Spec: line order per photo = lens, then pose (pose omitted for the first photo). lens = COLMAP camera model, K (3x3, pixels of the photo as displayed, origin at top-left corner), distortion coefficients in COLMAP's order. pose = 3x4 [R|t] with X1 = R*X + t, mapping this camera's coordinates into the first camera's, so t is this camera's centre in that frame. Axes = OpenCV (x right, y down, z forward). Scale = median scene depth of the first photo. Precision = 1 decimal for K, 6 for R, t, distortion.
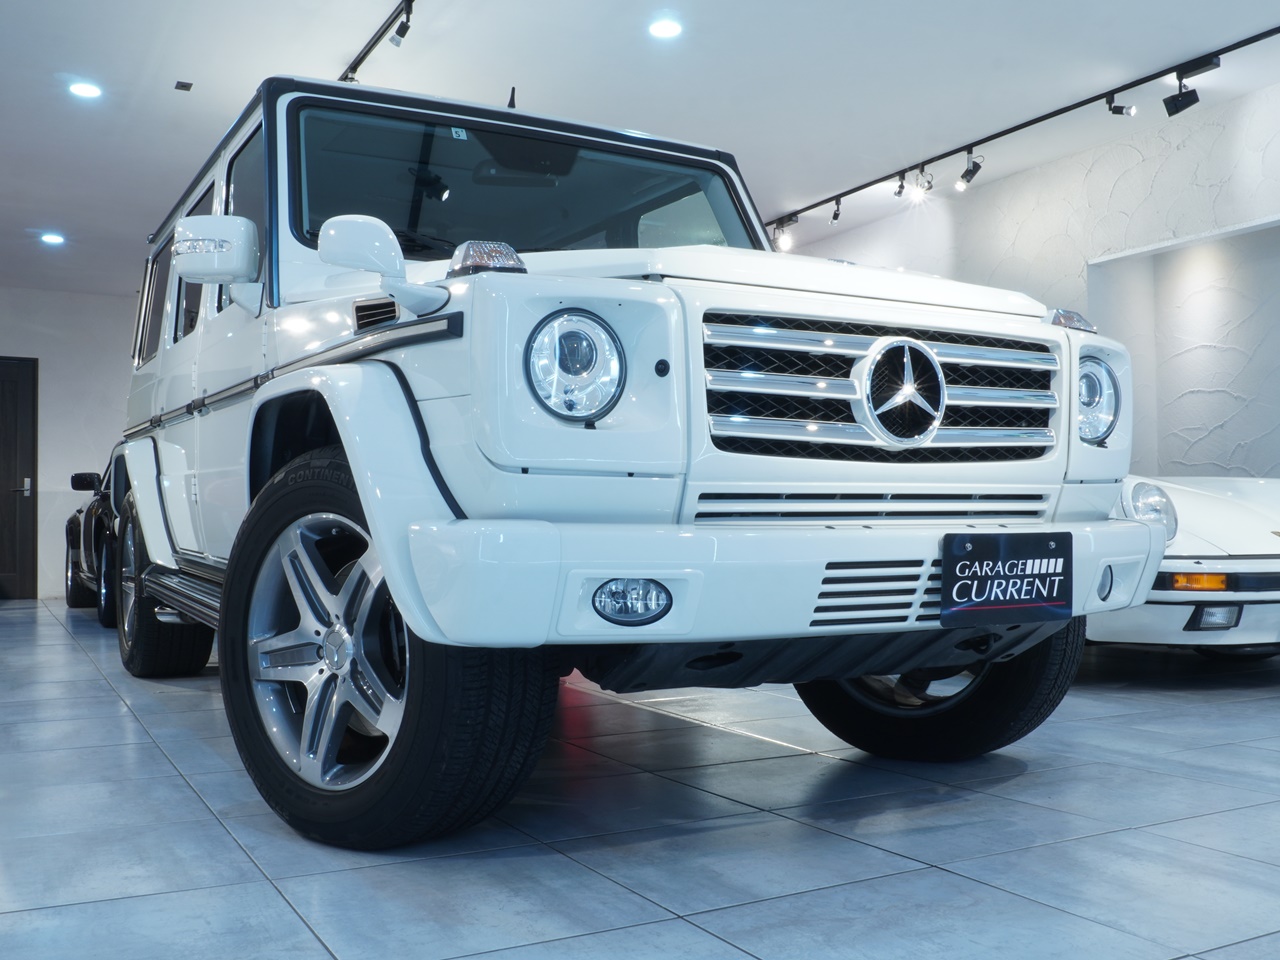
lens RADIAL K [[1229.6, 0, 662.6], [0, 1229.6, 511.1], [0, 0, 1]] dist [-0.005065, -0.000770]
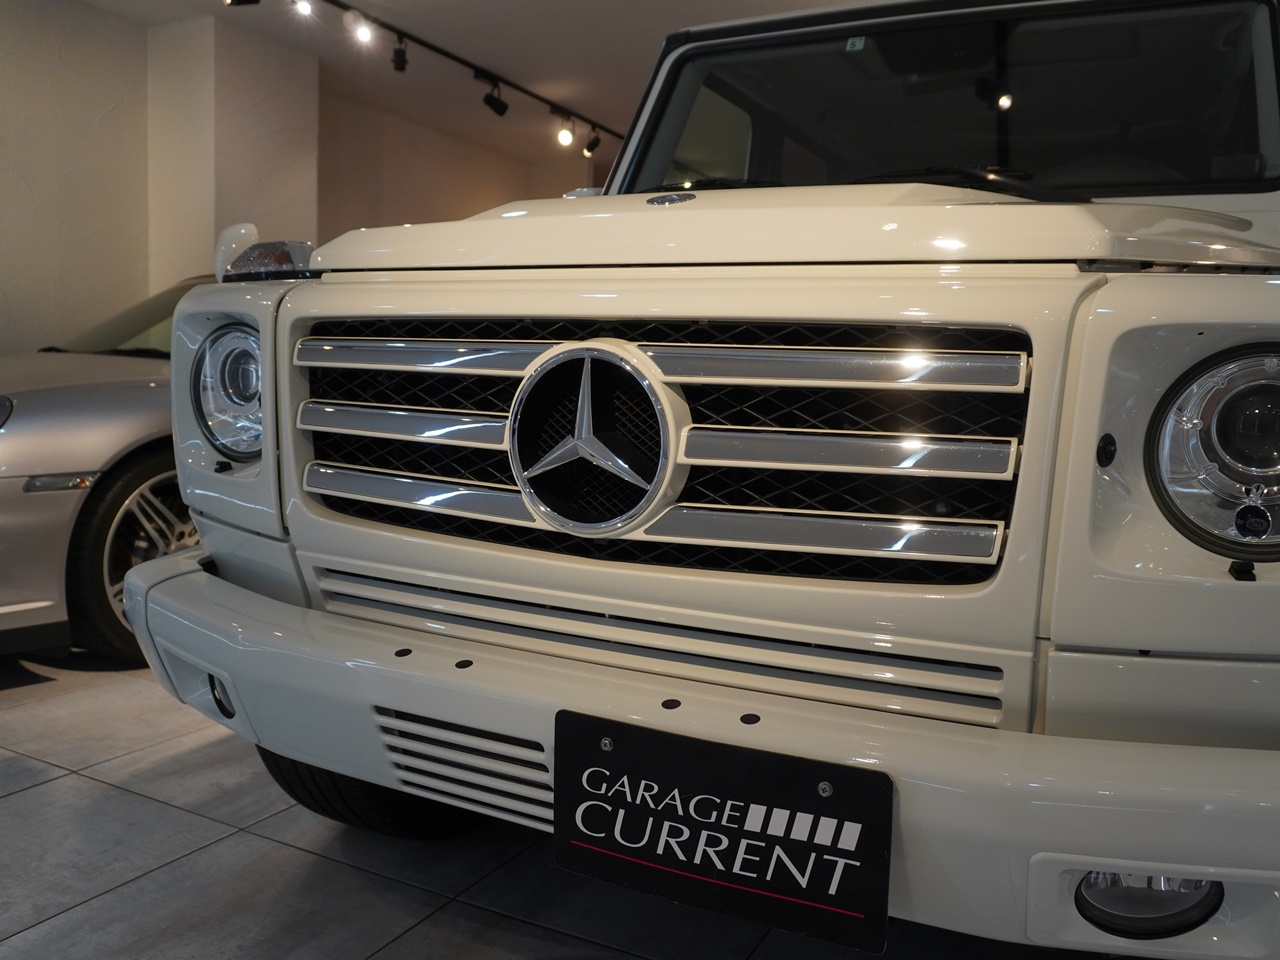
lens RADIAL K [[1036.9, 0, 709.4], [0, 1036.9, 481.6], [0, 0, 1]] dist [-0.057055, 0.066119]
pose [[0.563061, 0.115704, -0.818275, 0.609522], [-0.031767, 0.992449, 0.118473, -0.134209], [0.825804, -0.040713, 0.562485, 0.769249]]
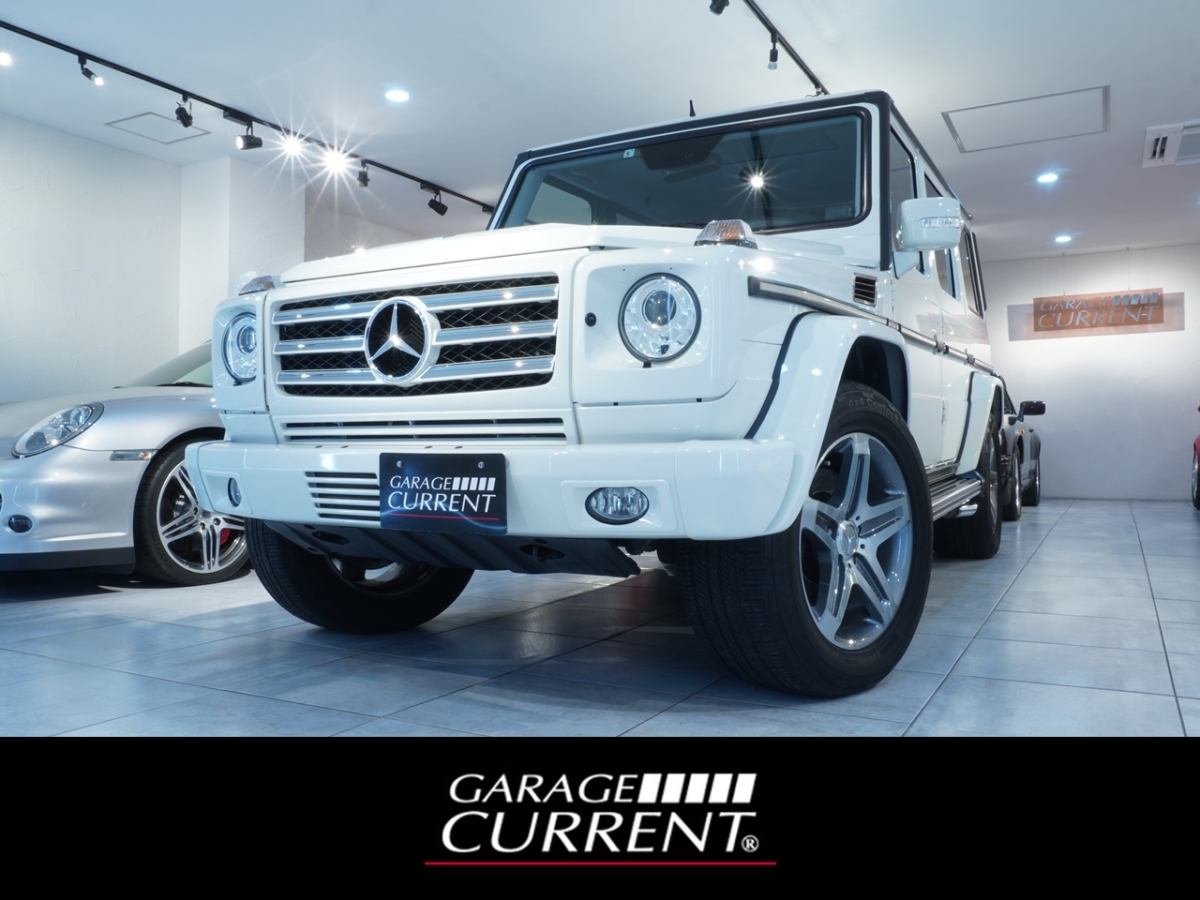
lens RADIAL K [[975.7, 0, 602.8], [0, 975.7, 428.3], [0, 0, 1]] dist [-0.008089, 0.000682]
pose [[0.498517, -0.006482, -0.866856, 1.155145], [0.006710, 0.999971, -0.003619, -0.001436], [0.866854, -0.004012, 0.498546, 0.674791]]
